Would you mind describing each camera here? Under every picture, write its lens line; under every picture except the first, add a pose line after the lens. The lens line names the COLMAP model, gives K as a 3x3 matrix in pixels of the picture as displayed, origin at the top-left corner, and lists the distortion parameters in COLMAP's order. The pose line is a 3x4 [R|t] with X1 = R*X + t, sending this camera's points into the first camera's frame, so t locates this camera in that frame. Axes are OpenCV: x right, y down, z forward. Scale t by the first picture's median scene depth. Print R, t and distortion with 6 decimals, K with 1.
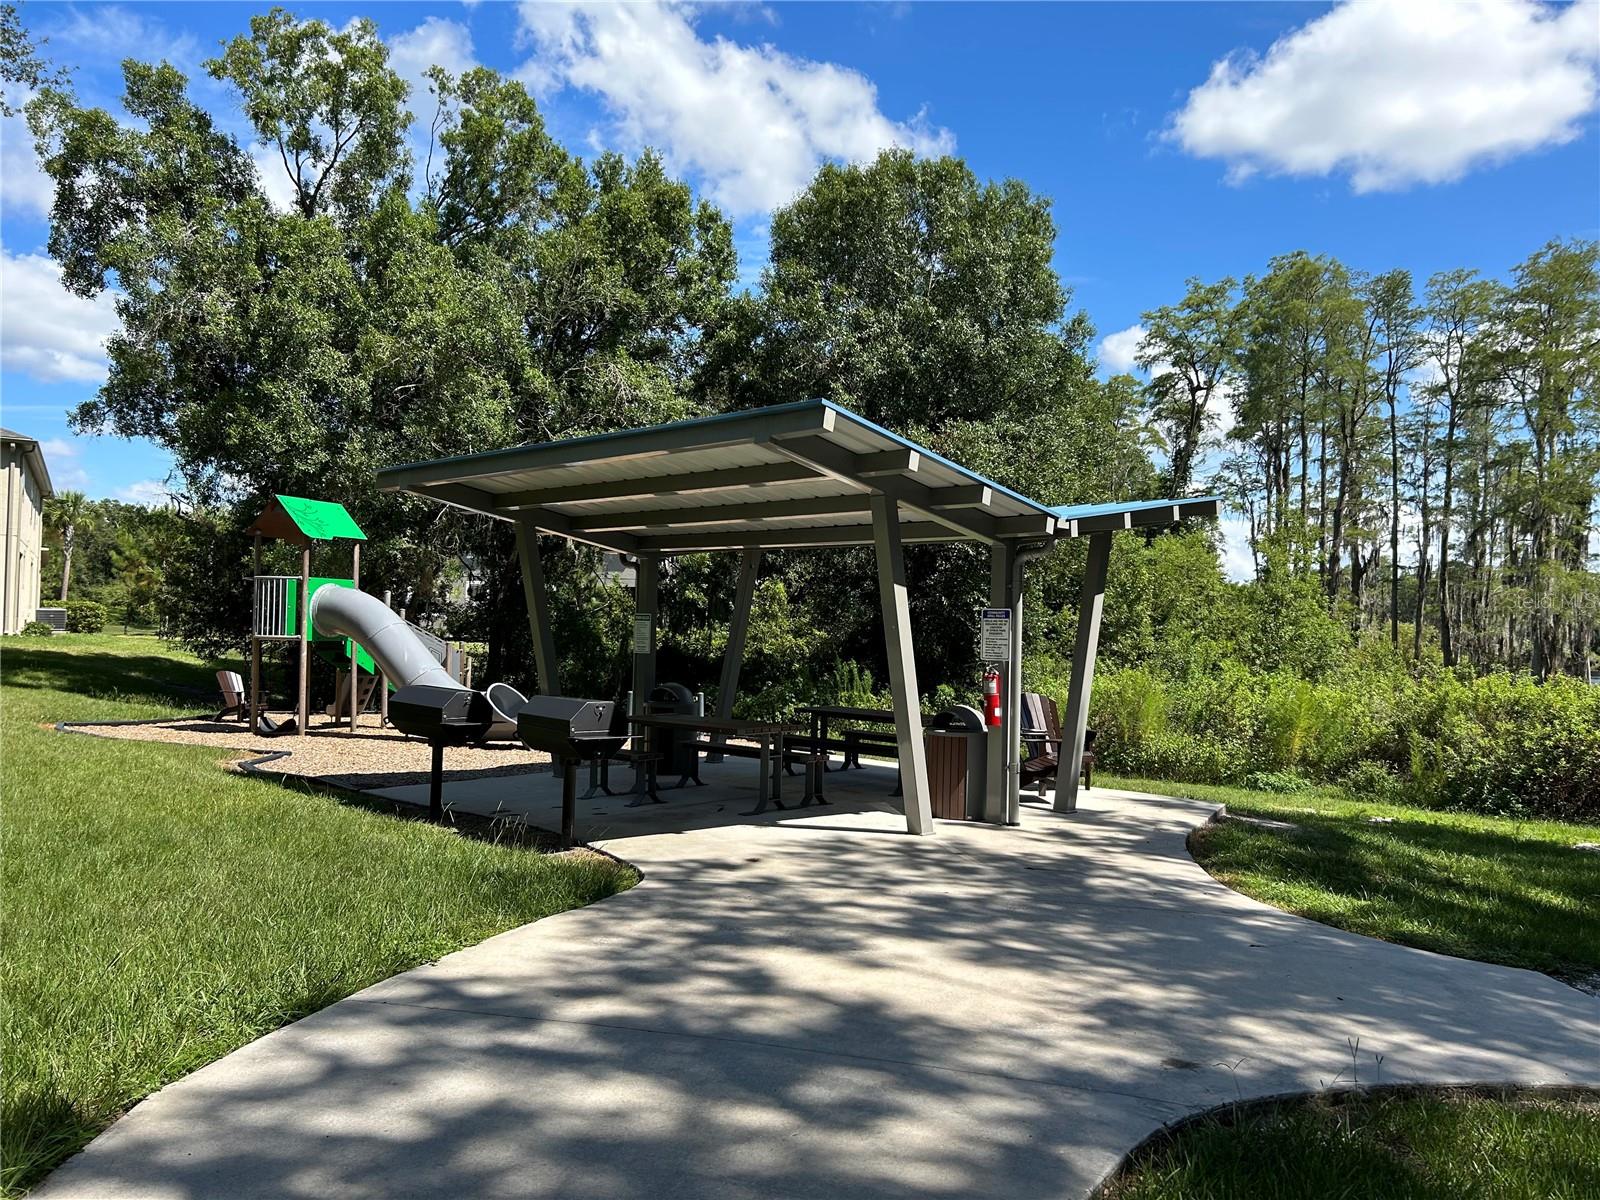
lens RADIAL K [[1196.4, 0, 806.0], [0, 1196.4, 601.9], [0, 0, 1]] dist [0.077224, -0.121136]
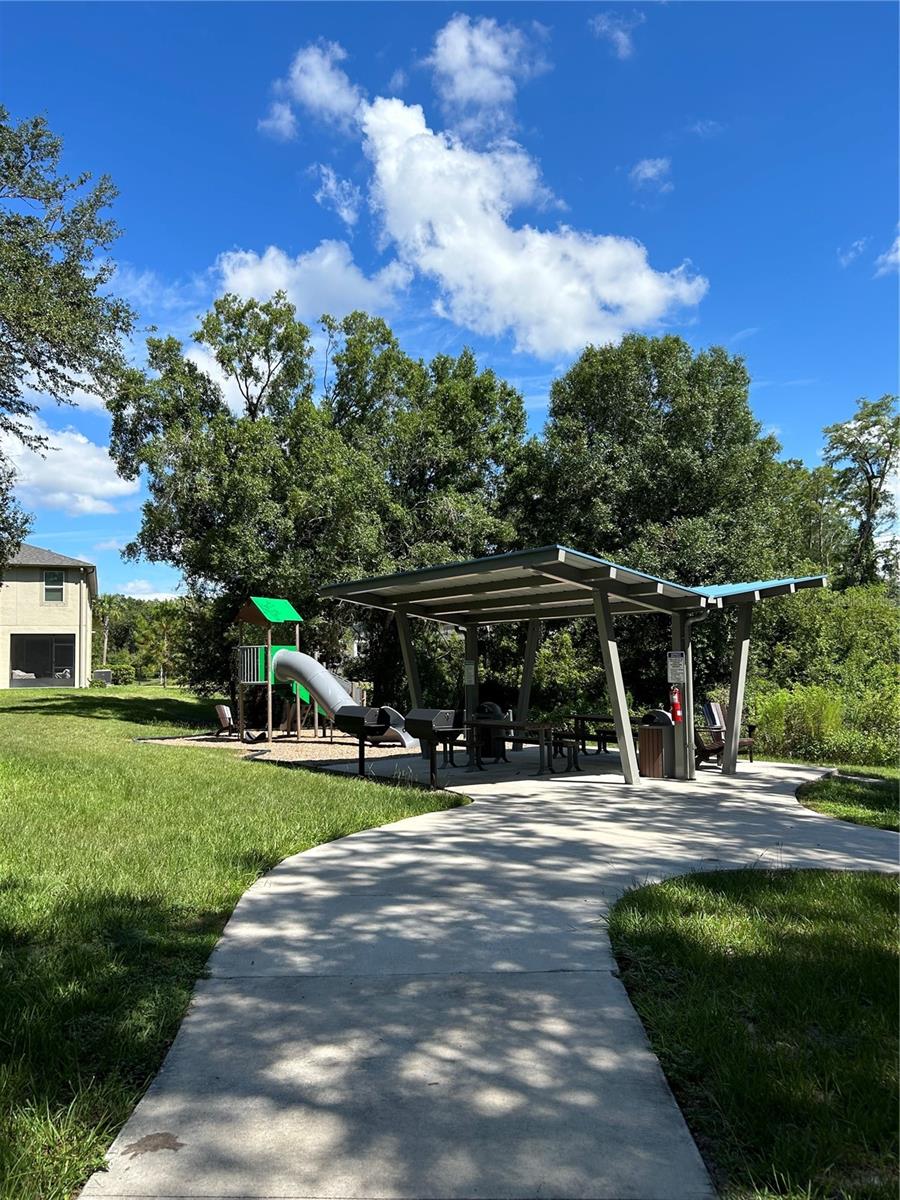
lens RADIAL K [[897.3, 0, 407.2], [0, 897.3, 598.2], [0, 0, 1]] dist [0.077224, -0.121136]
pose [[0.977226, -0.052595, -0.205581, 0.020611], [0.041348, 0.997423, -0.058629, -0.004107], [0.208135, 0.048793, 0.976882, -0.125005]]
